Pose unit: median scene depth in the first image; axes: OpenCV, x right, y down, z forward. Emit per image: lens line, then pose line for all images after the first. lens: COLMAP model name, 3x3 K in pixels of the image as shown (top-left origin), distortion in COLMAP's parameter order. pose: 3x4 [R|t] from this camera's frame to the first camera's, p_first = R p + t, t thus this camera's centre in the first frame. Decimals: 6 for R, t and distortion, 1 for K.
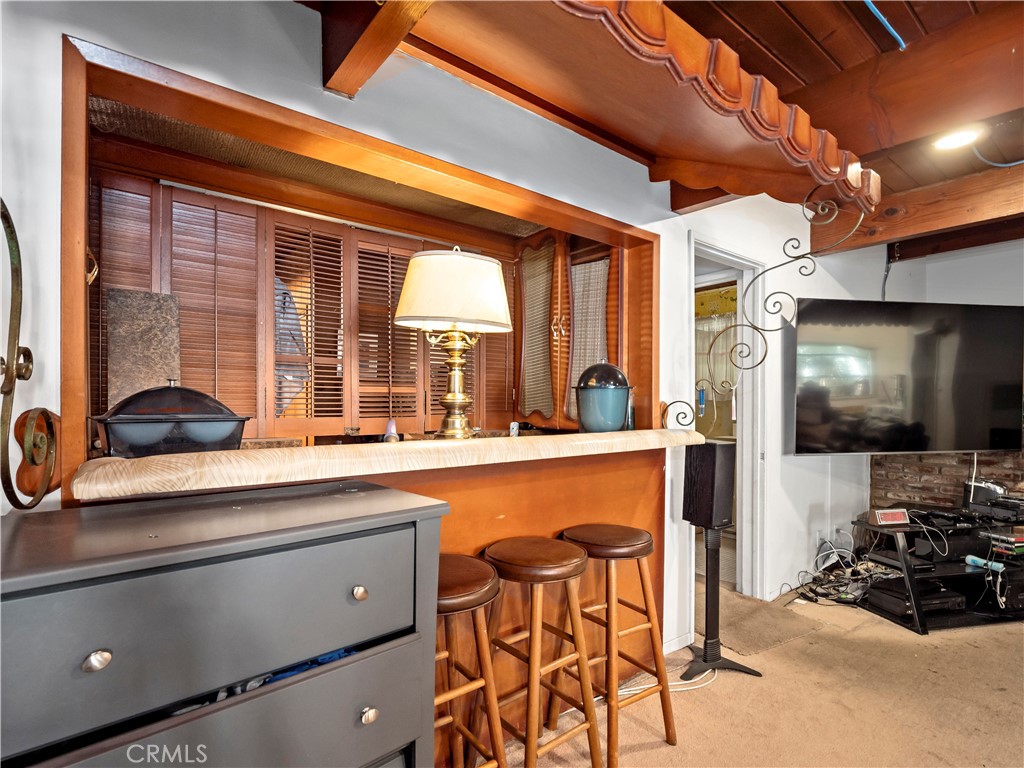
lens RADIAL K [[509.7, 0, 505.8], [0, 509.7, 409.7], [0, 0, 1]] dist [-0.006974, -0.003544]
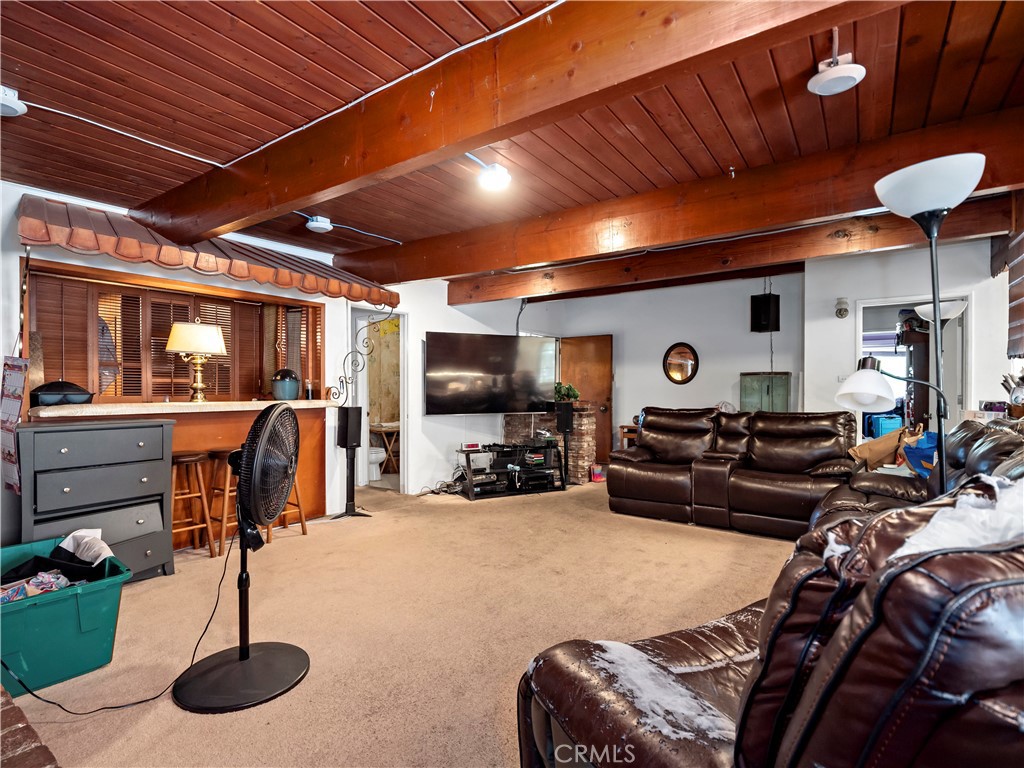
lens RADIAL K [[509.7, 0, 510.5], [0, 509.7, 392.0], [0, 0, 1]] dist [-0.006974, -0.003544]
pose [[0.957286, -0.003236, 0.289124, 0.480958], [0.004304, 0.999986, -0.003059, 0.016141], [-0.289110, 0.004172, 0.957287, -1.284092]]
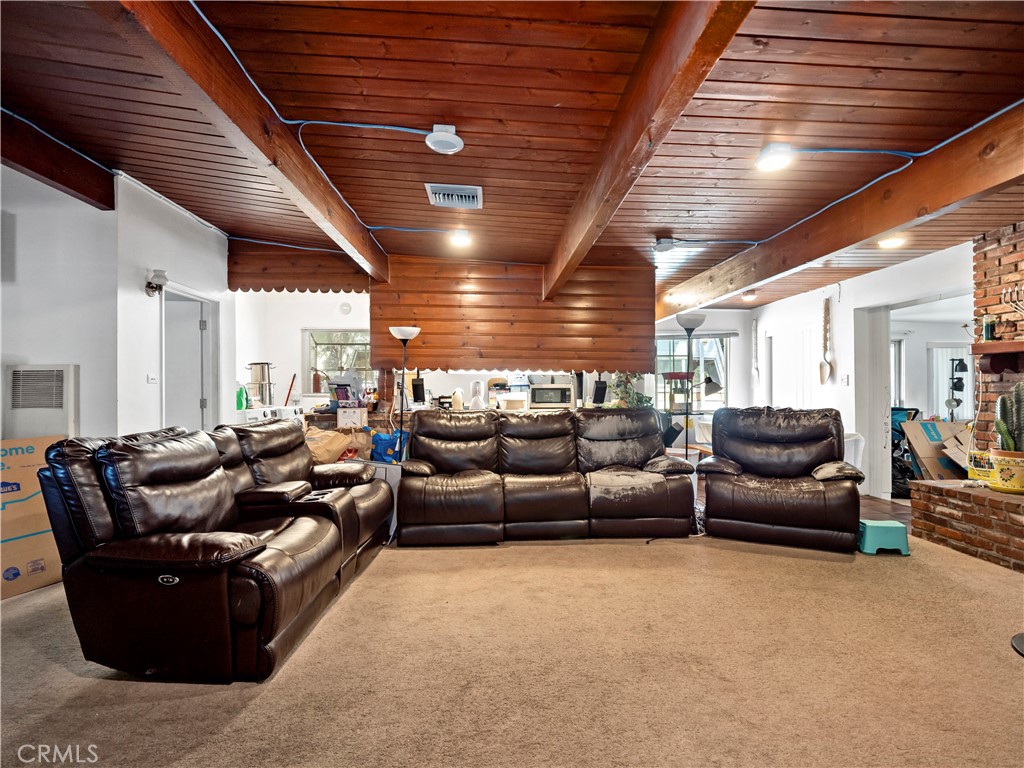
lens RADIAL K [[509.7, 0, 514.2], [0, 509.7, 384.3], [0, 0, 1]] dist [-0.006974, -0.003544]
pose [[-0.819111, 0.012662, 0.573495, 0.636449], [0.011805, 0.999917, -0.005216, -0.002011], [-0.573514, 0.002497, -0.819192, 1.345436]]
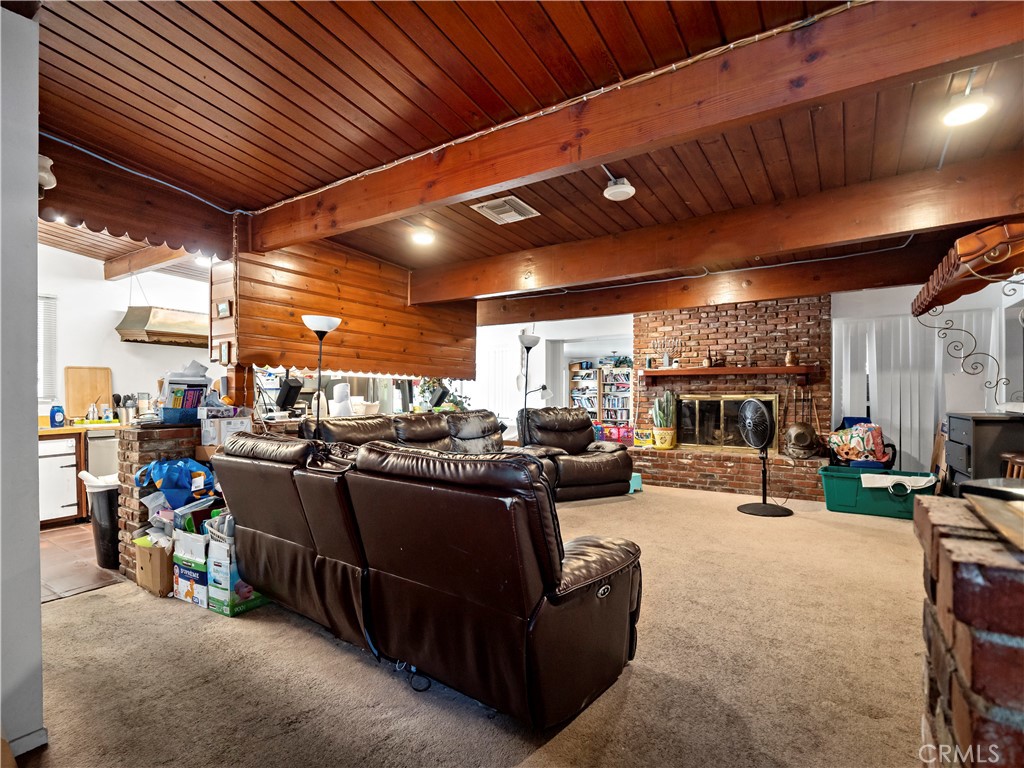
lens RADIAL K [[509.7, 0, 515.4], [0, 509.7, 394.2], [0, 0, 1]] dist [-0.006974, -0.003544]
pose [[-0.946384, 0.002138, -0.323036, 2.175230], [-0.000694, 0.999962, 0.008652, -0.006467], [0.323042, 0.008413, -0.946347, 1.749685]]
